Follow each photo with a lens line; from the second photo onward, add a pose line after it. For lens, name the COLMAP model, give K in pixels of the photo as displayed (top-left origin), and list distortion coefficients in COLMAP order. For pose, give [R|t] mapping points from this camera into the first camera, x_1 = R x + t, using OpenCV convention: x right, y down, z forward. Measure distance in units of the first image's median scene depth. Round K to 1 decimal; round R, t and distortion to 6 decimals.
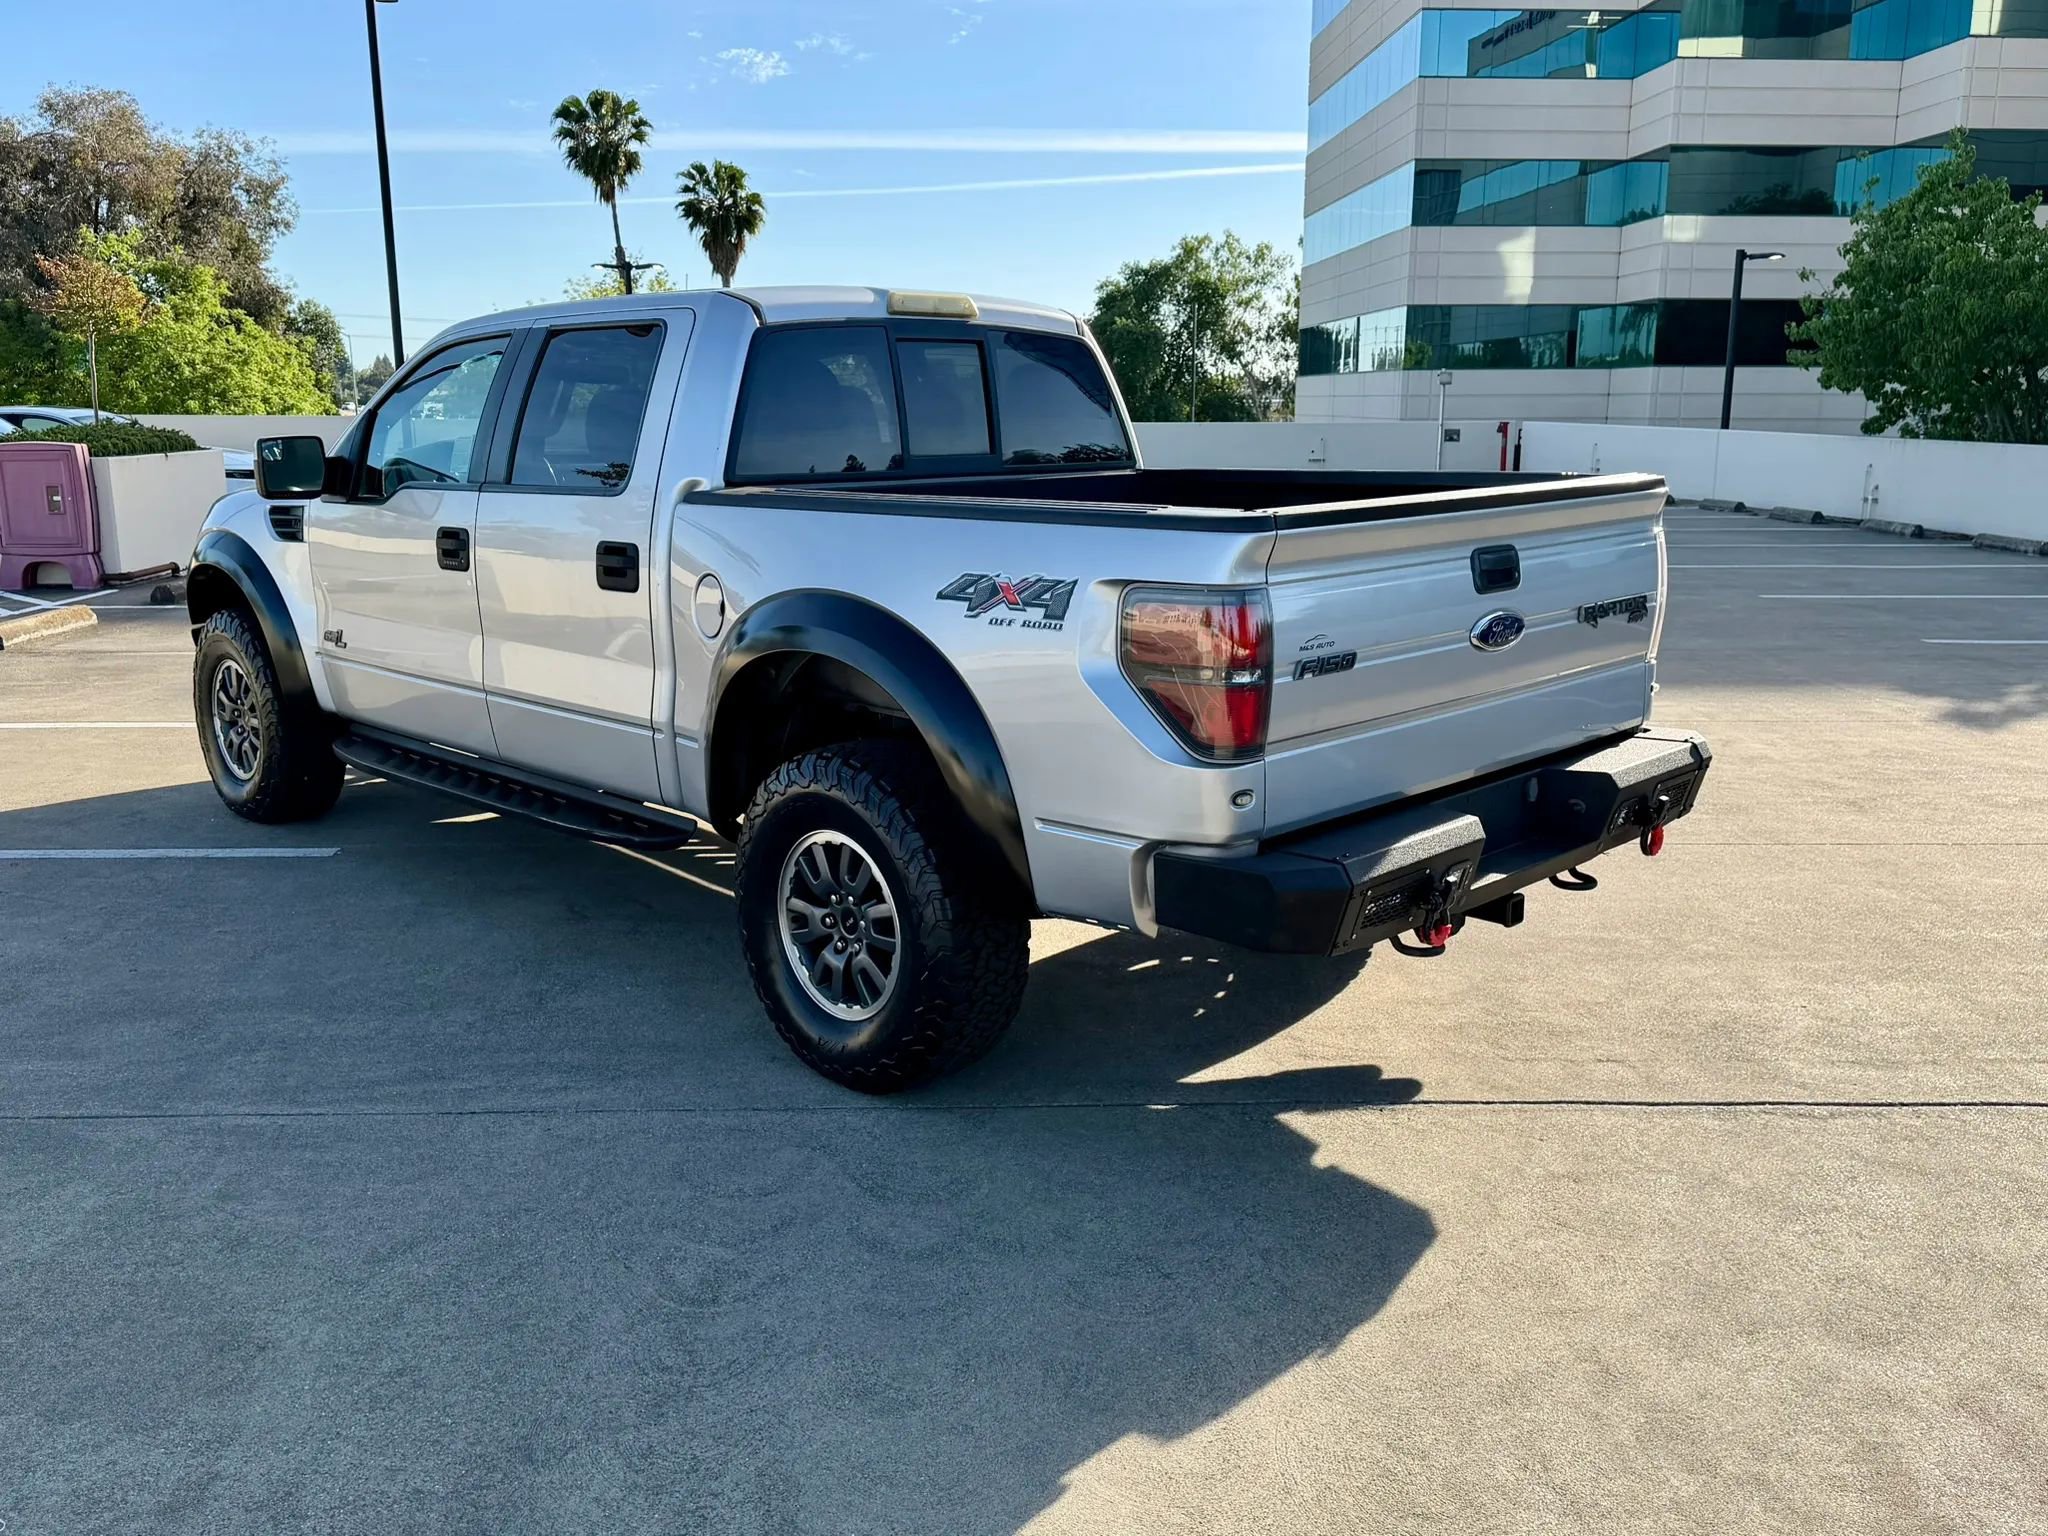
lens RADIAL K [[1672.7, 0, 1027.9], [0, 1672.7, 763.0], [0, 0, 1]] dist [0.119678, -0.199072]
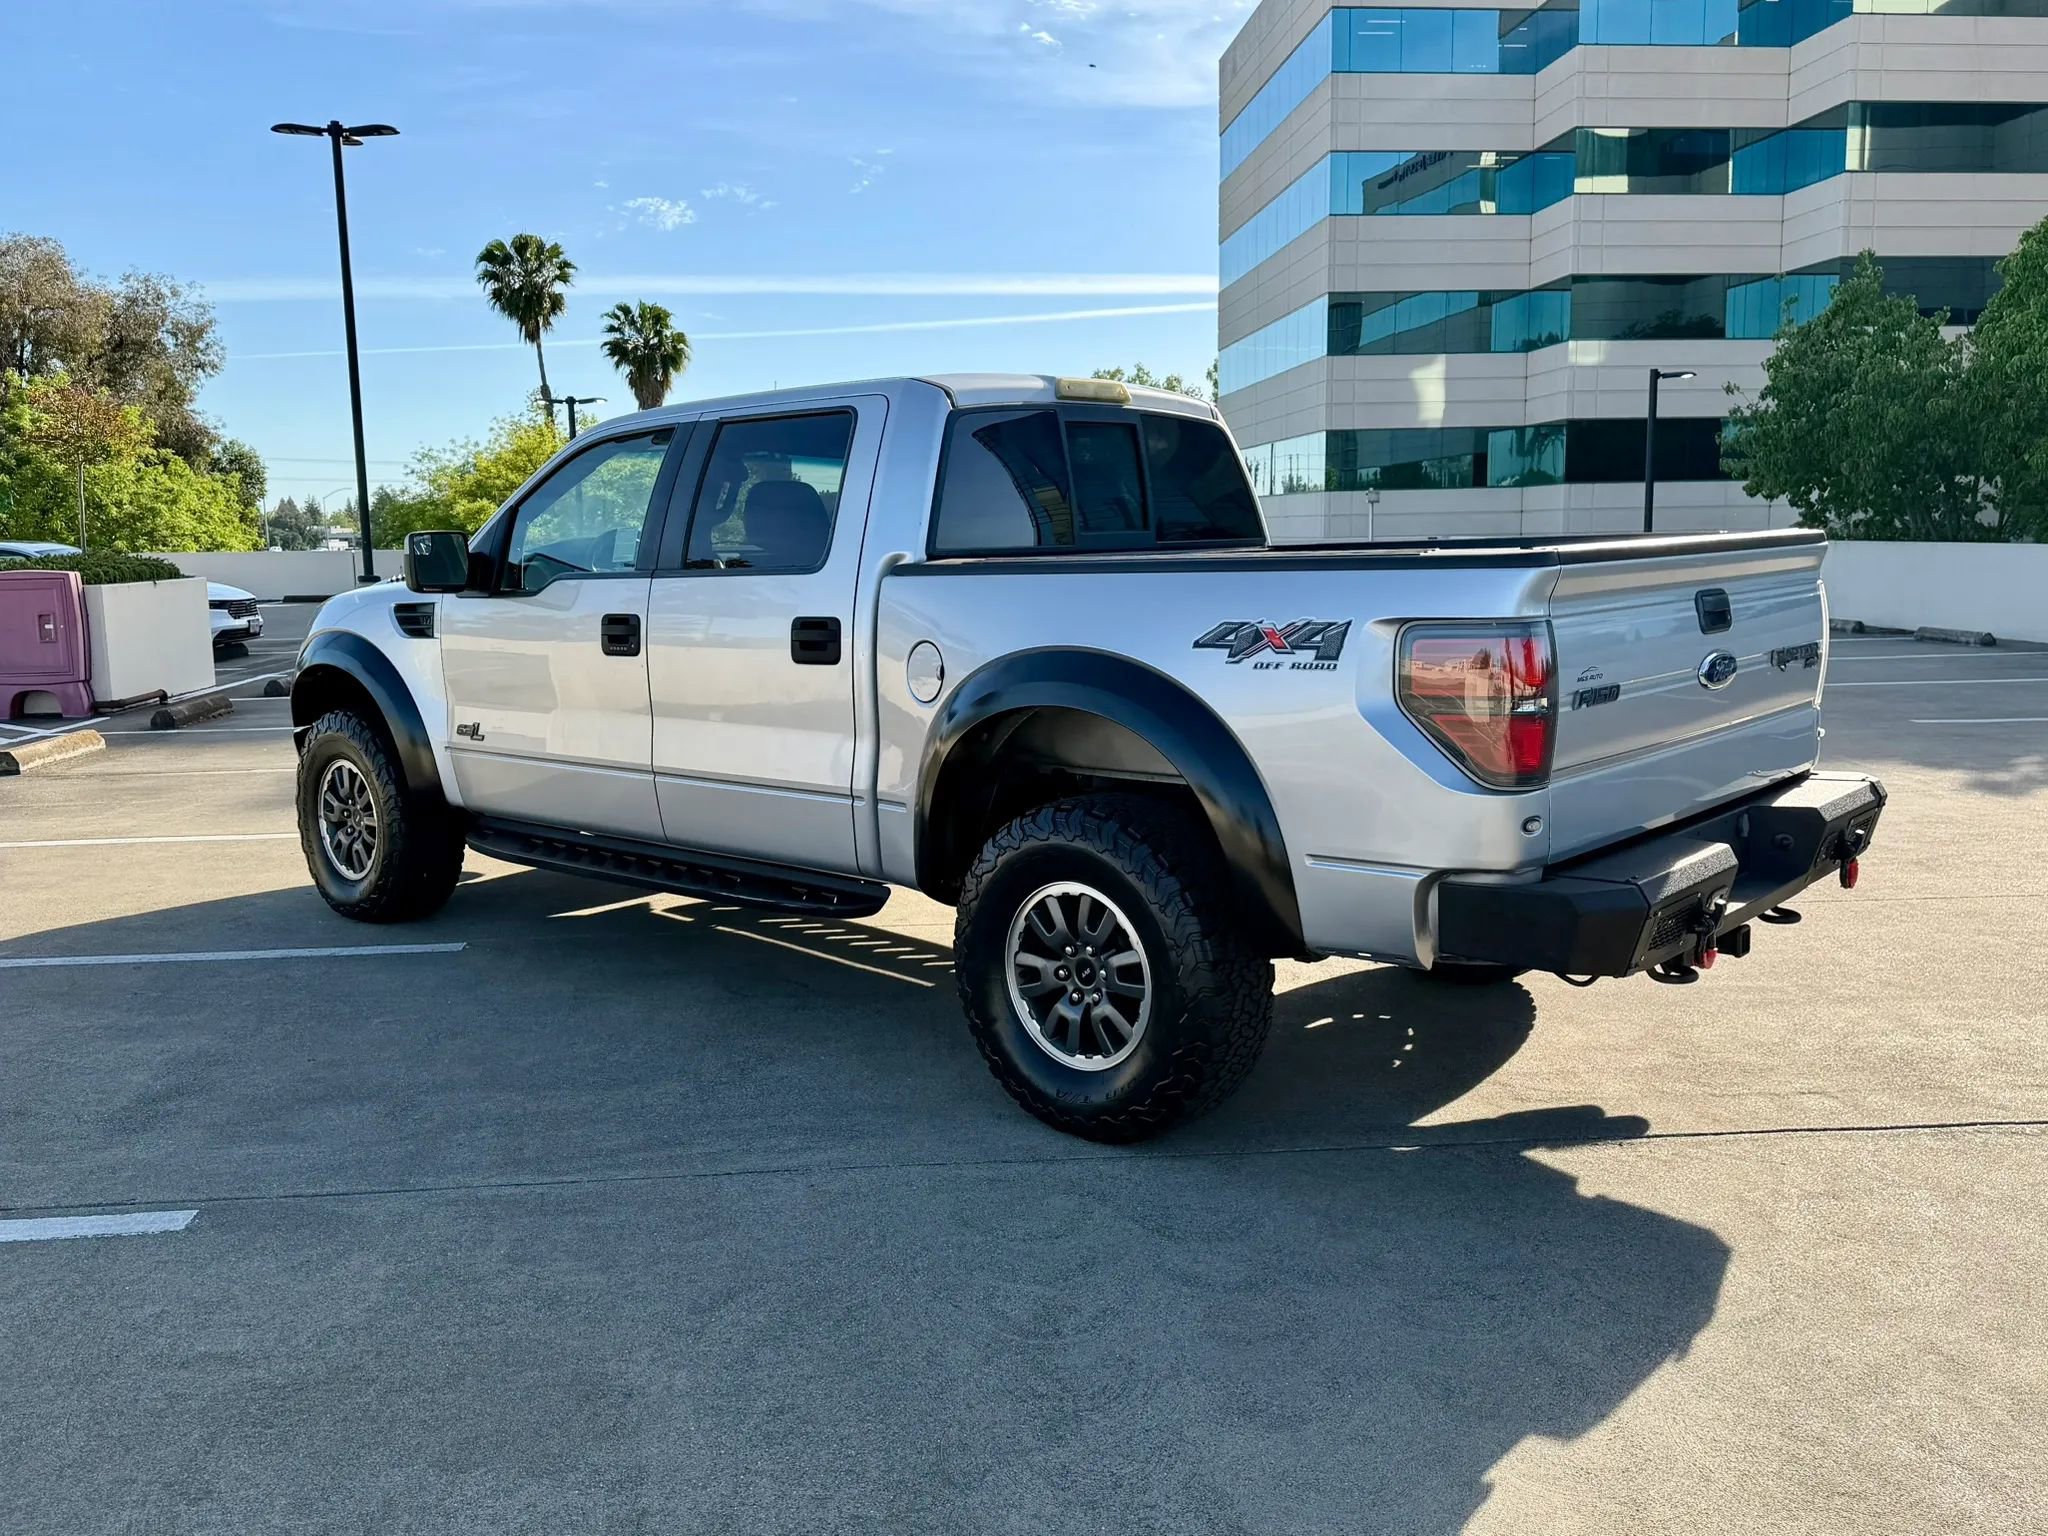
lens RADIAL K [[1672.9, 0, 1022.2], [0, 1672.9, 758.1], [0, 0, 1]] dist [0.115252, -0.194503]
pose [[0.998521, -0.024010, 0.048780, -0.172575], [0.027705, 0.996681, -0.076544, 0.037595], [-0.046780, 0.077783, 0.995872, -0.017103]]
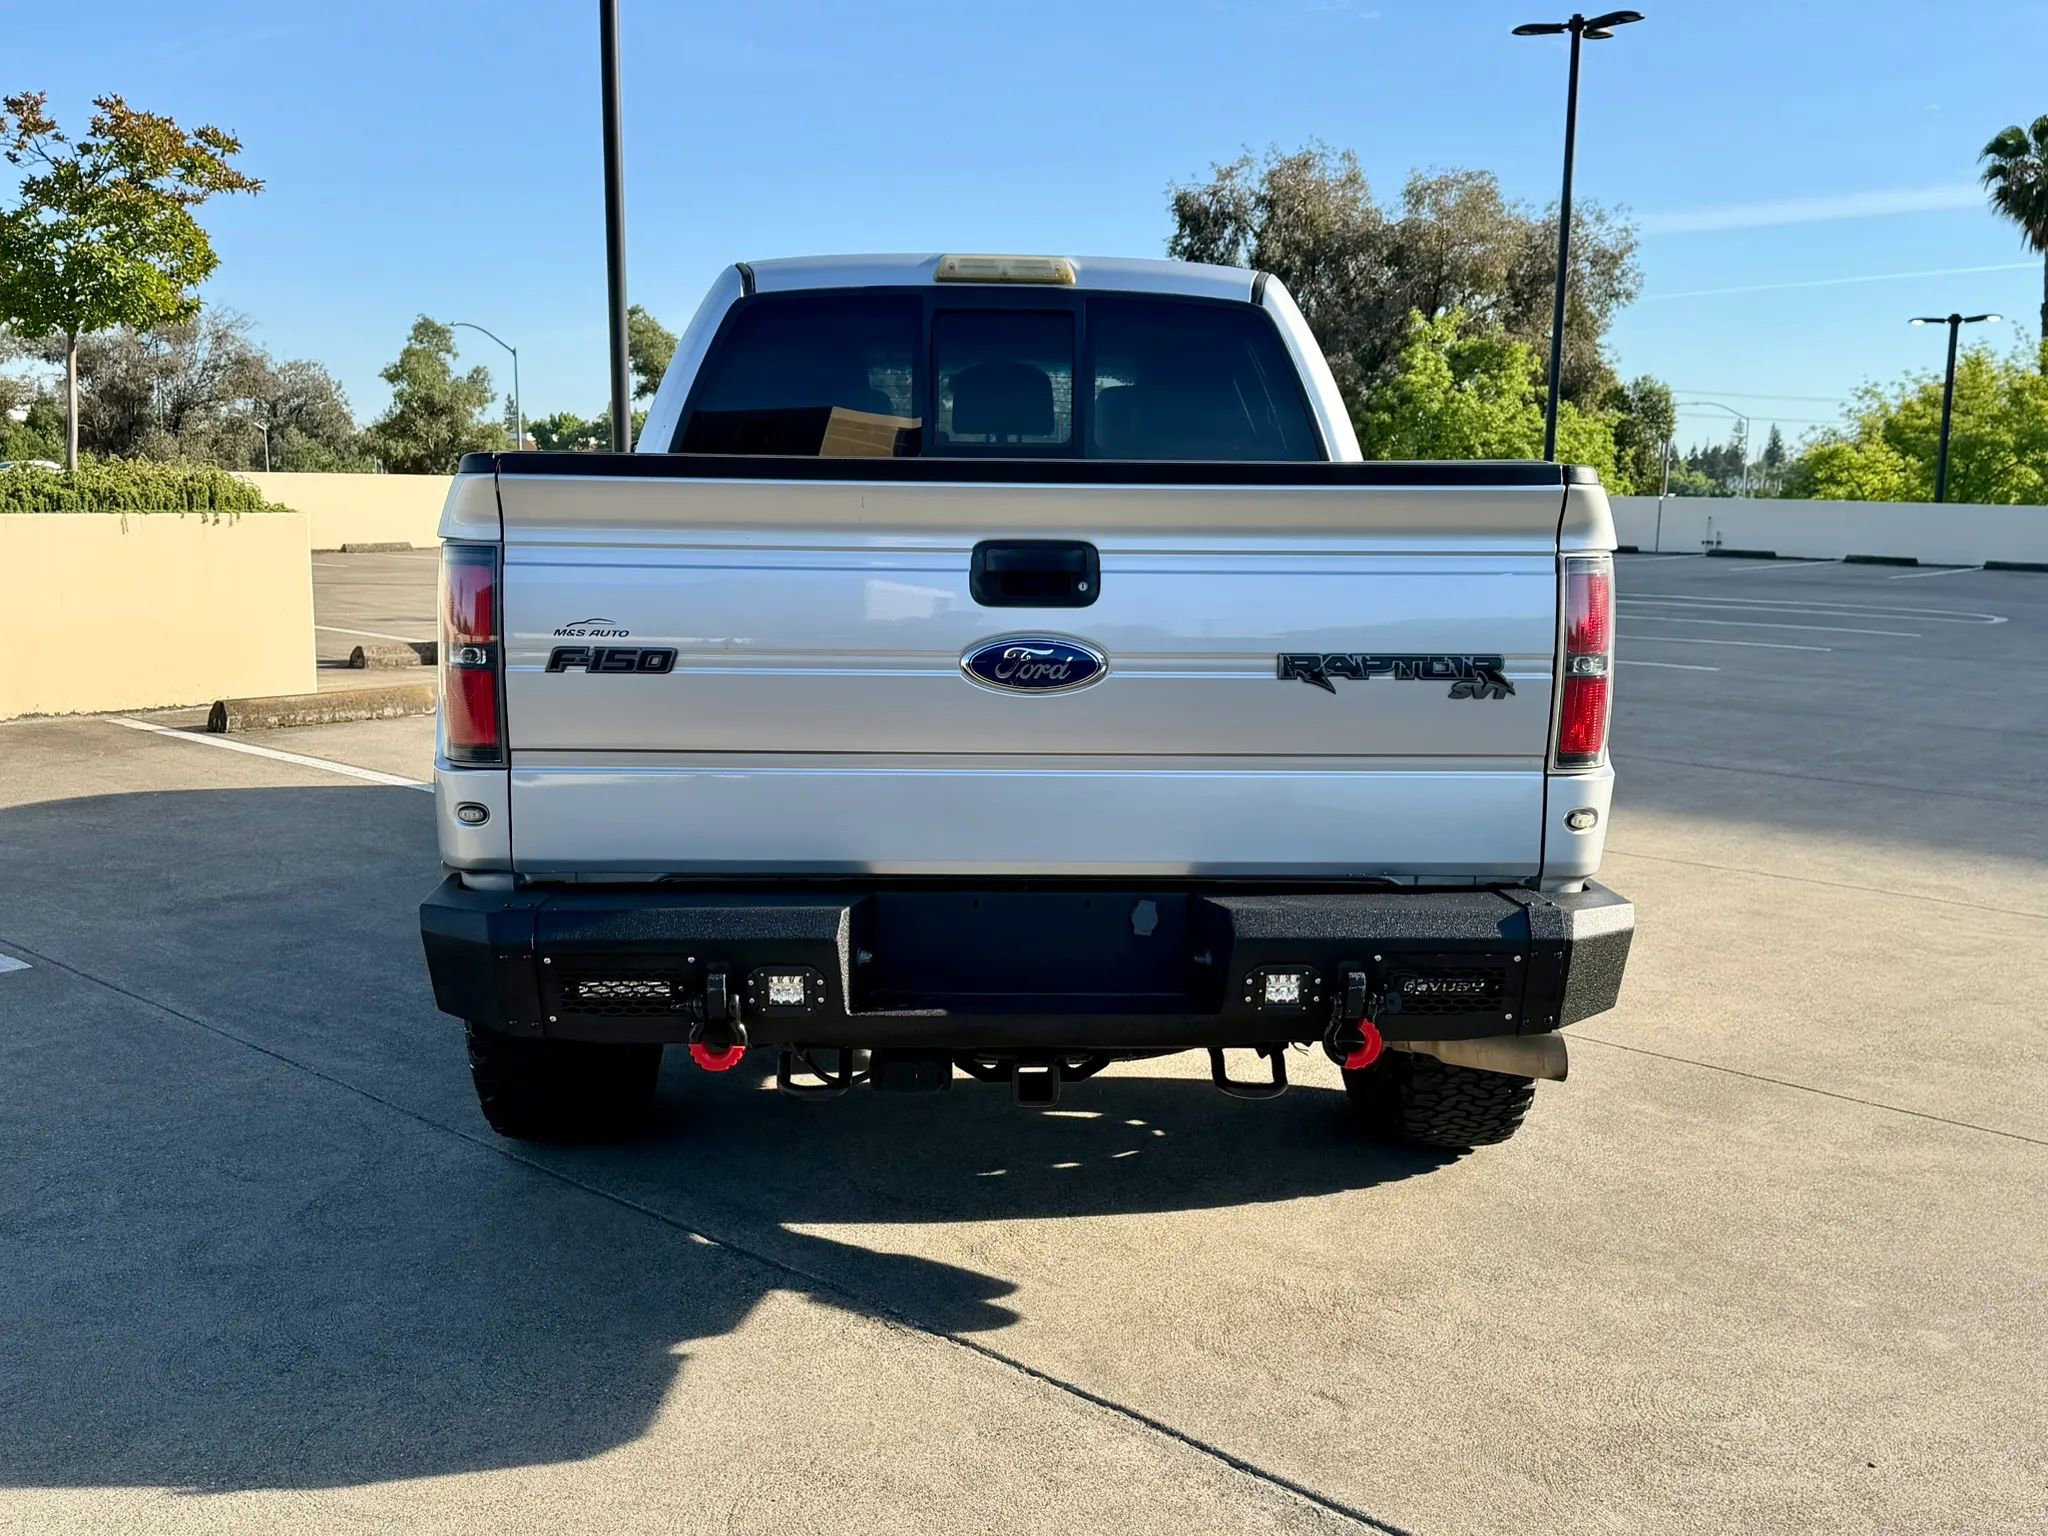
lens RADIAL K [[1894.3, 0, 1020.4], [0, 1894.3, 764.8], [0, 0, 1]] dist [0.166699, -0.325881]
pose [[0.732361, 0.116088, -0.670948, 0.675848], [-0.163321, 0.986544, -0.007577, -0.026537], [0.661040, 0.115129, 0.741466, 0.367013]]
